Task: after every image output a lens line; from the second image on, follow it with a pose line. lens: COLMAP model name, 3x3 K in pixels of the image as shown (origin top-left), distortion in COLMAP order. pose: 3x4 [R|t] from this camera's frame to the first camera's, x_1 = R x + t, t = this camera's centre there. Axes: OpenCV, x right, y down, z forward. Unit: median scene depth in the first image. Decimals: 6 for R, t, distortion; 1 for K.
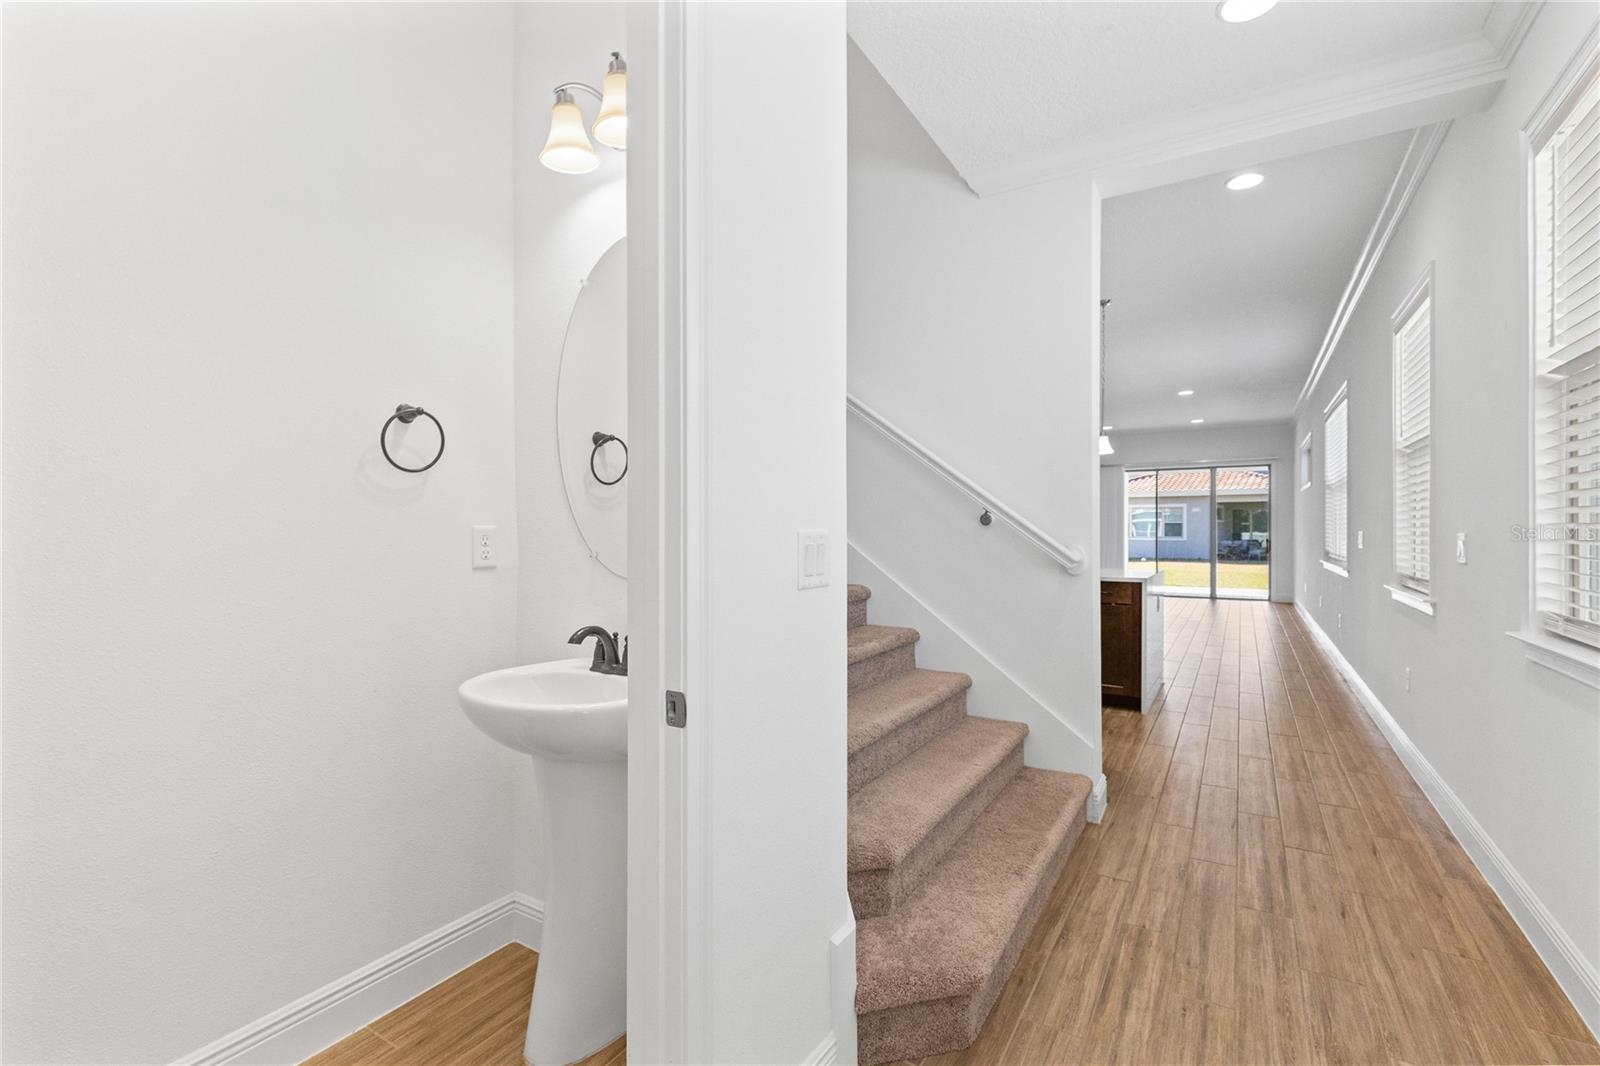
lens RADIAL K [[722.1, 0, 812.4], [0, 722.1, 536.6], [0, 0, 1]] dist [0.004848, 0.000354]
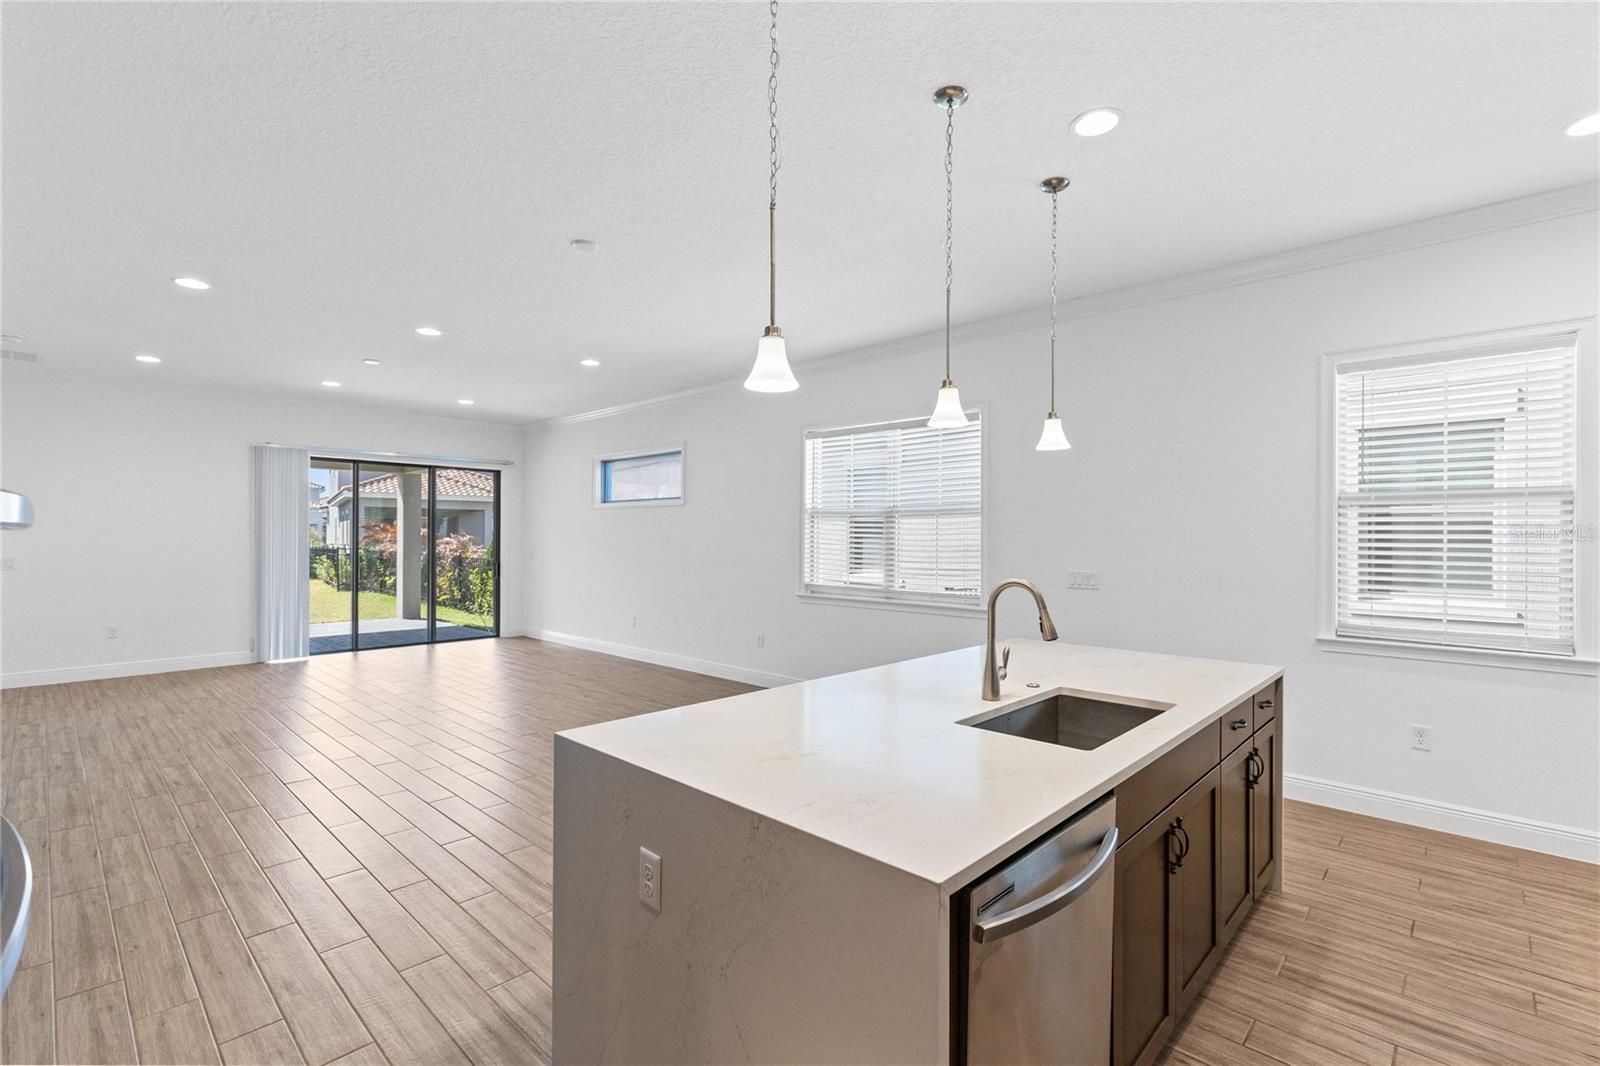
lens RADIAL K [[722.1, 0, 802.5], [0, 722.1, 528.2], [0, 0, 1]] dist [0.004848, 0.000354]
pose [[0.212473, 0.019530, 0.976972, -0.052819], [0.000339, 0.999799, -0.020060, -0.010691], [-0.977167, 0.004594, 0.212424, 0.288193]]
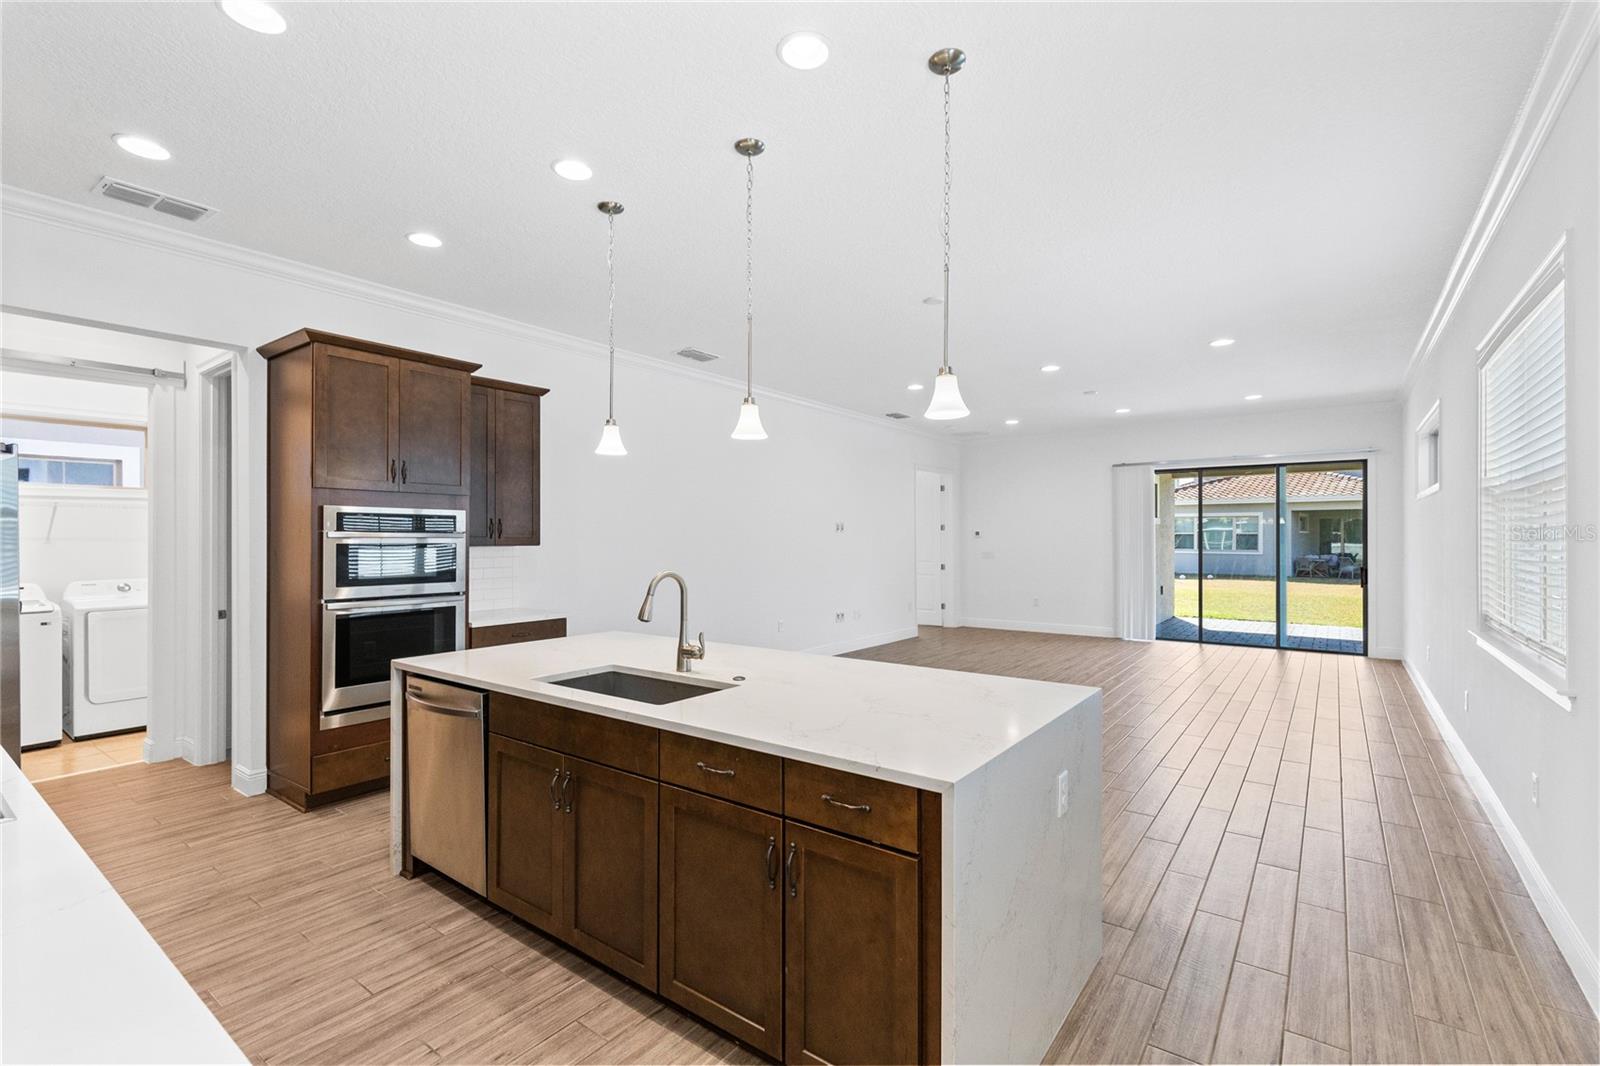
lens RADIAL K [[722.1, 0, 809.2], [0, 722.1, 536.0], [0, 0, 1]] dist [0.004848, 0.000354]
pose [[0.995847, 0.002389, -0.091012, 0.096669], [-0.003317, 0.999944, -0.010046, -0.010536], [0.090983, 0.010306, 0.995799, 0.153340]]
